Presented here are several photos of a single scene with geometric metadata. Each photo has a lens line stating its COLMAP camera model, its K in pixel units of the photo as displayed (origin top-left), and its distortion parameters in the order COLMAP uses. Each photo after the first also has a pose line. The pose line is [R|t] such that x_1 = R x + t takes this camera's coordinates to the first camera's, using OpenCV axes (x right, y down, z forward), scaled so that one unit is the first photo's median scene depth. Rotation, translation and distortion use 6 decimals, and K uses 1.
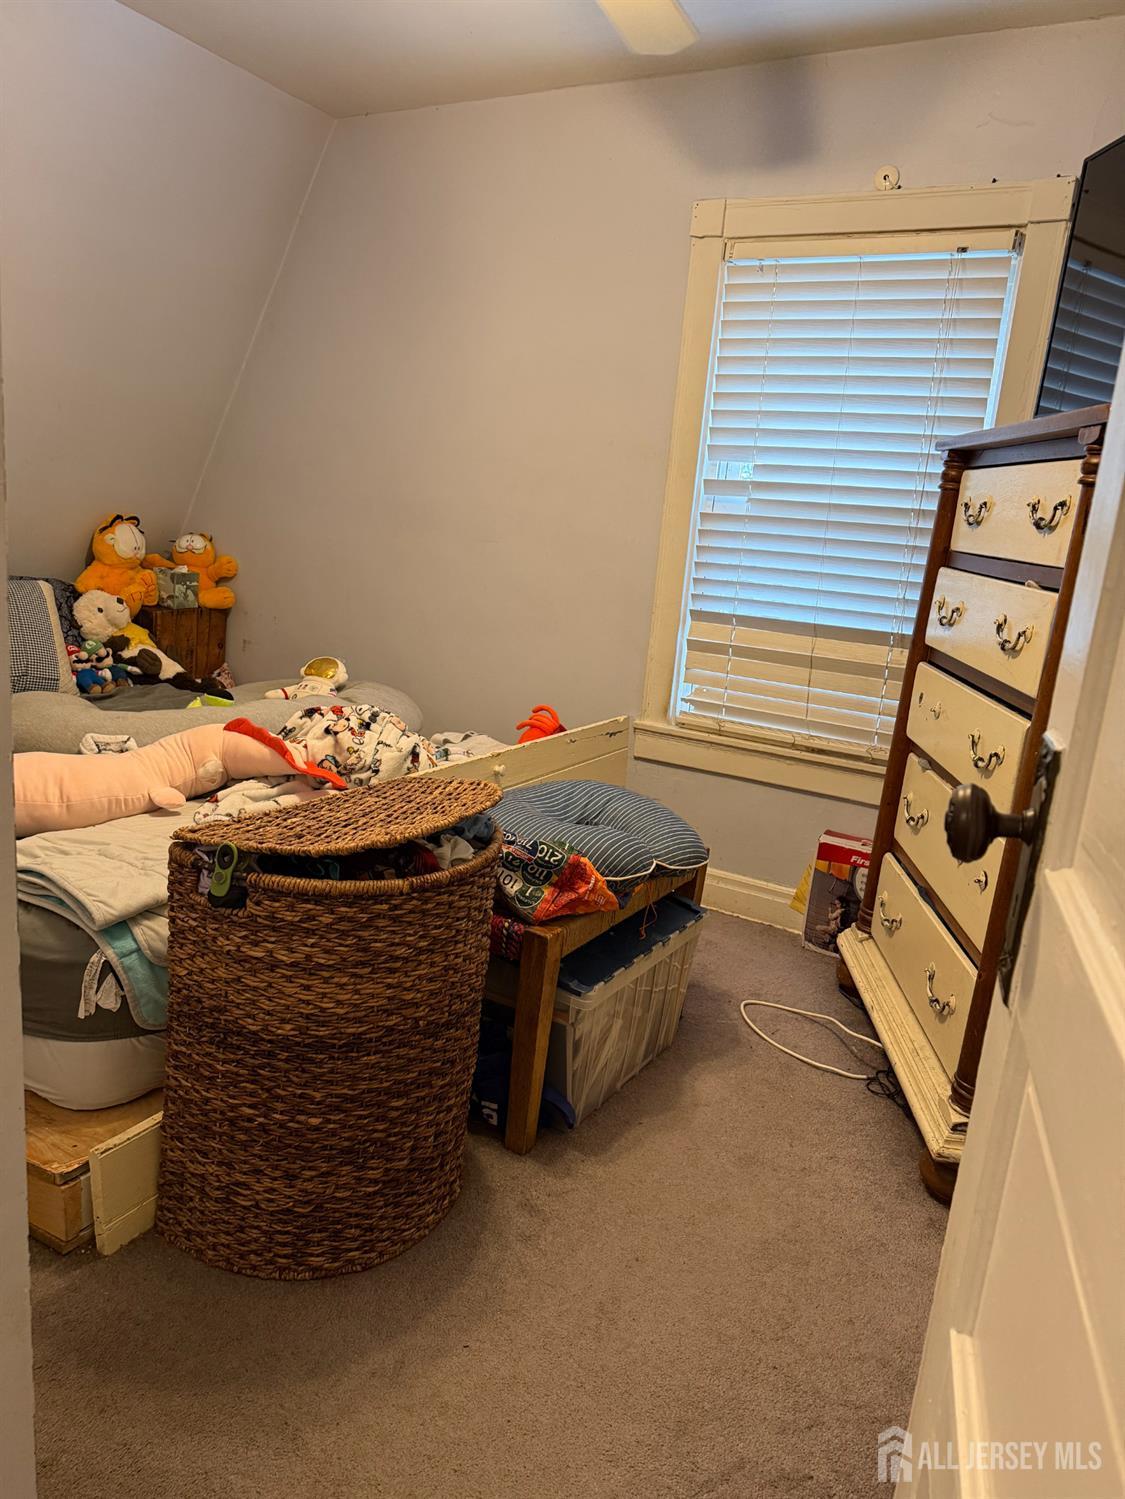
lens RADIAL K [[1050.1, 0, 577.5], [0, 1050.1, 752.6], [0, 0, 1]] dist [0.082816, -0.130174]
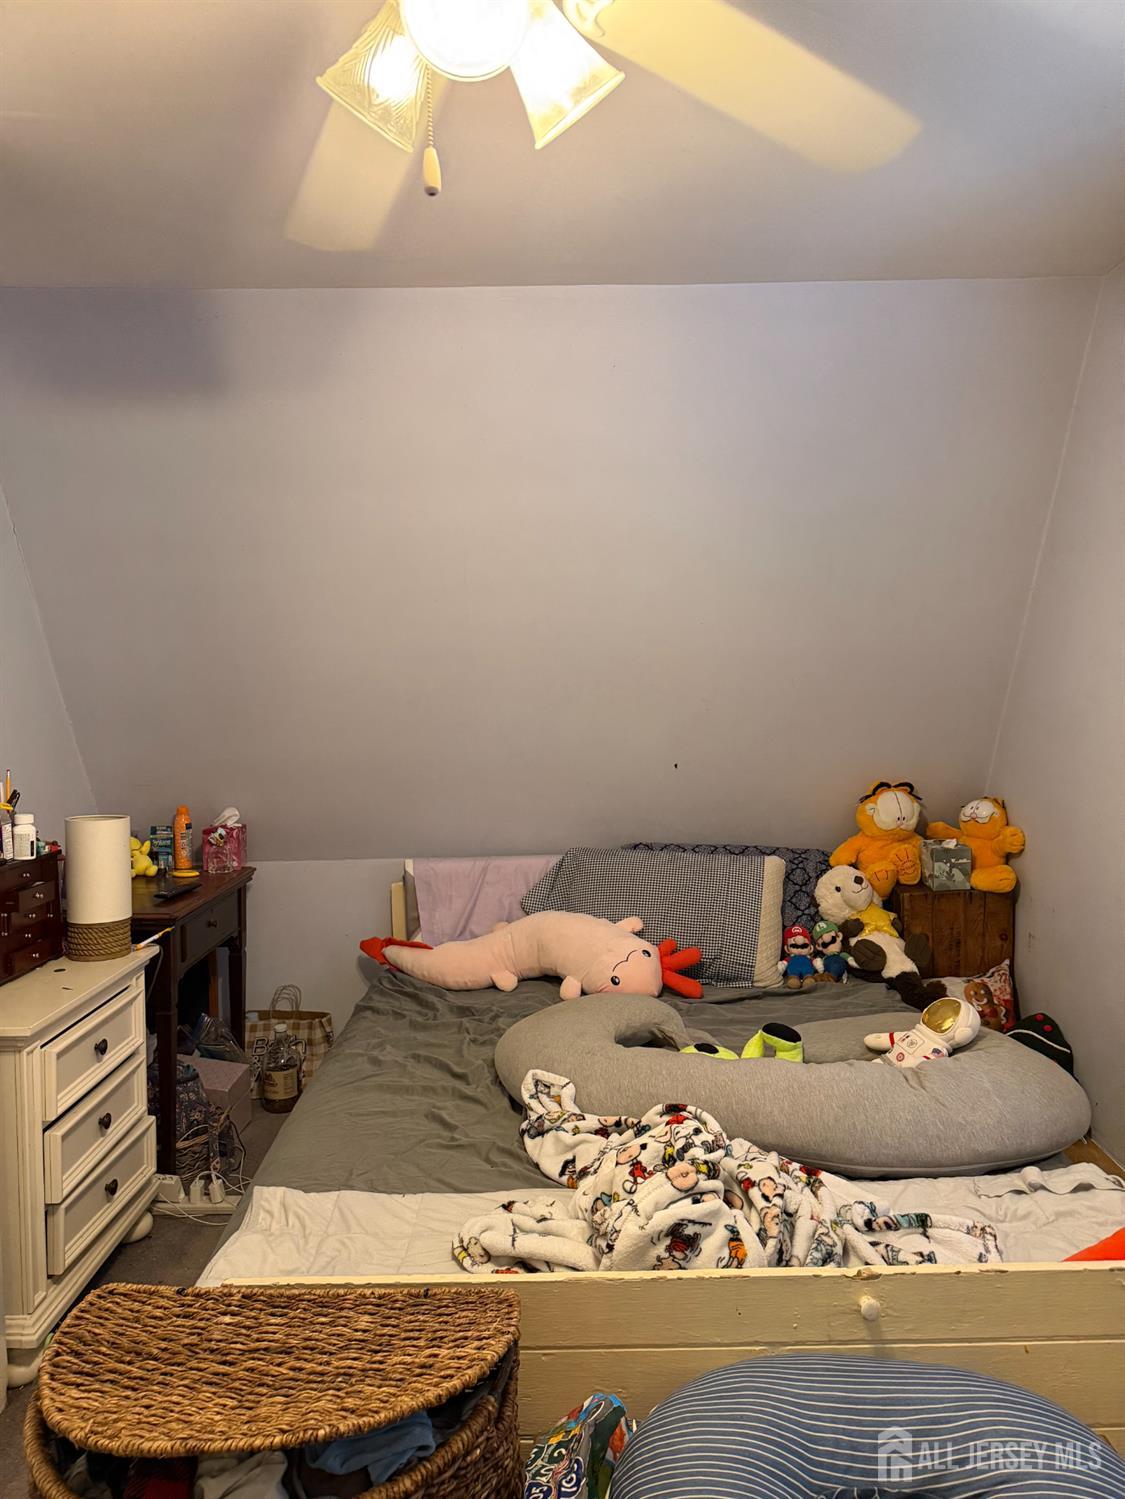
lens RADIAL K [[1050.1, 0, 577.5], [0, 1050.1, 752.6], [0, 0, 1]] dist [0.082816, -0.130174]
pose [[0.511023, -0.023880, -0.859235, 0.207318], [-0.139157, 0.984129, -0.110113, -0.116538], [0.848228, 0.175839, 0.499590, 0.337947]]
